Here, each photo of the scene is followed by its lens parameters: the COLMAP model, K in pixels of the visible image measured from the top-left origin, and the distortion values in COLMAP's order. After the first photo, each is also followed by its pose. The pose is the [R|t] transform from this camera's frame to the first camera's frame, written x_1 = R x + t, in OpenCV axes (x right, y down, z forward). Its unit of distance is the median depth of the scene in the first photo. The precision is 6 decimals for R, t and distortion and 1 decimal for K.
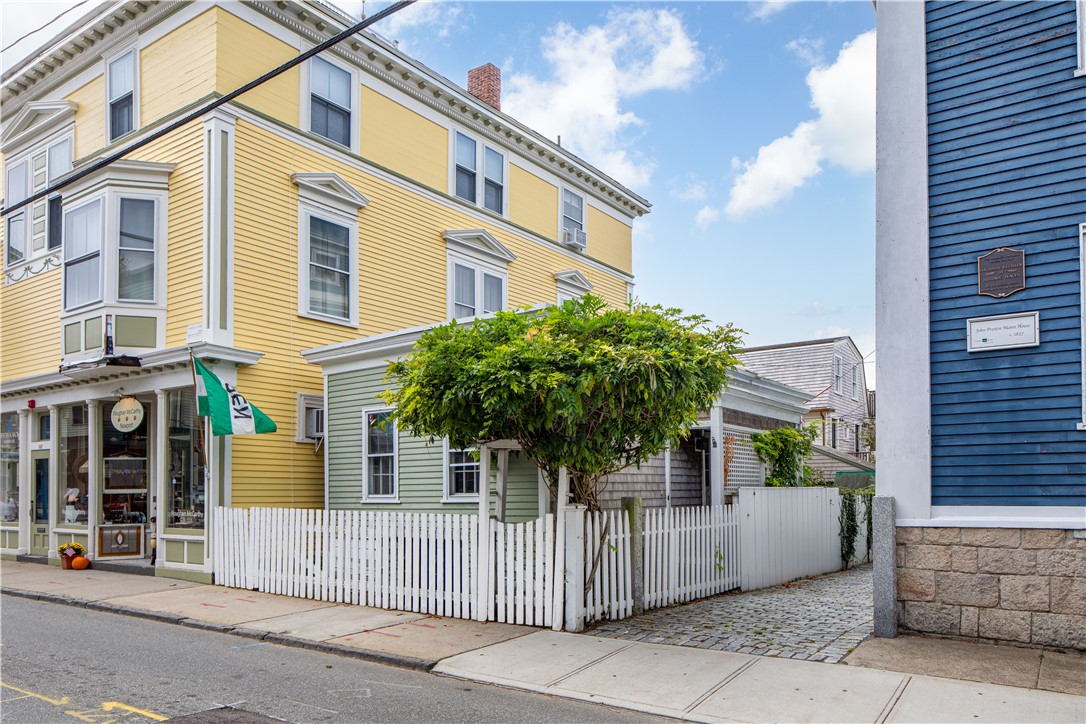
lens RADIAL K [[752.9, 0, 543.0], [0, 752.9, 362.0], [0, 0, 1]] dist [-0.004865, -0.002002]
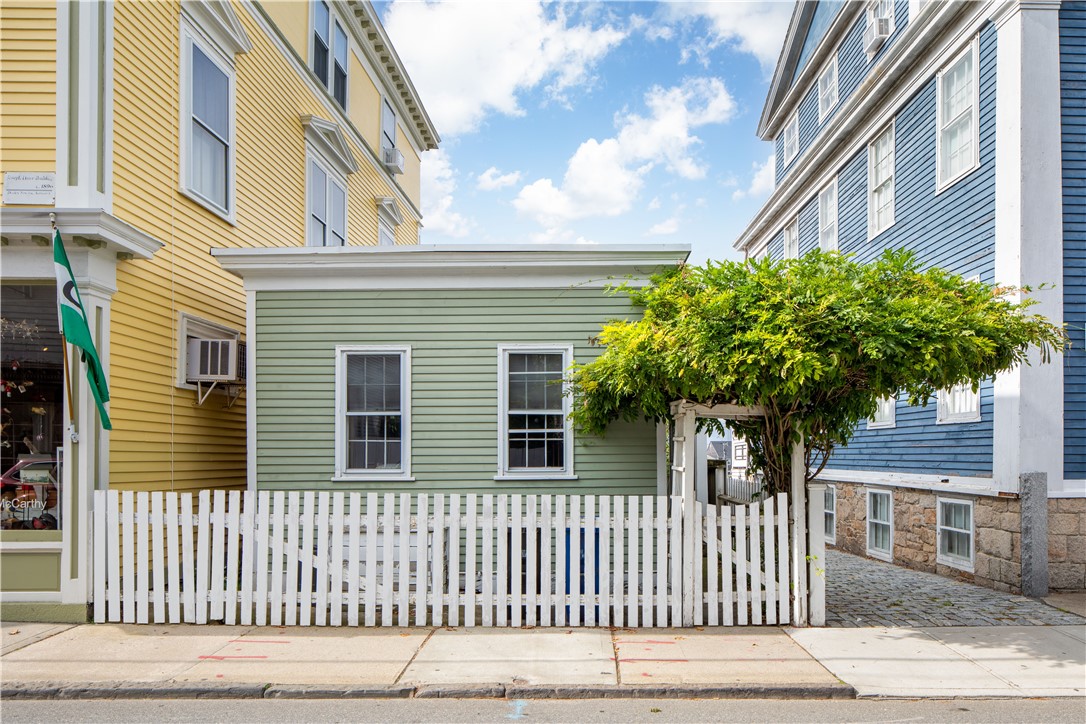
lens RADIAL K [[782.8, 0, 544.0], [0, 782.8, 339.8], [0, 0, 1]] dist [-0.002038, -0.003052]
pose [[0.805672, 0.092680, 0.585067, -0.530971], [-0.104442, 0.994437, -0.013705, 0.047754], [-0.583082, -0.050064, 0.810869, 0.310222]]
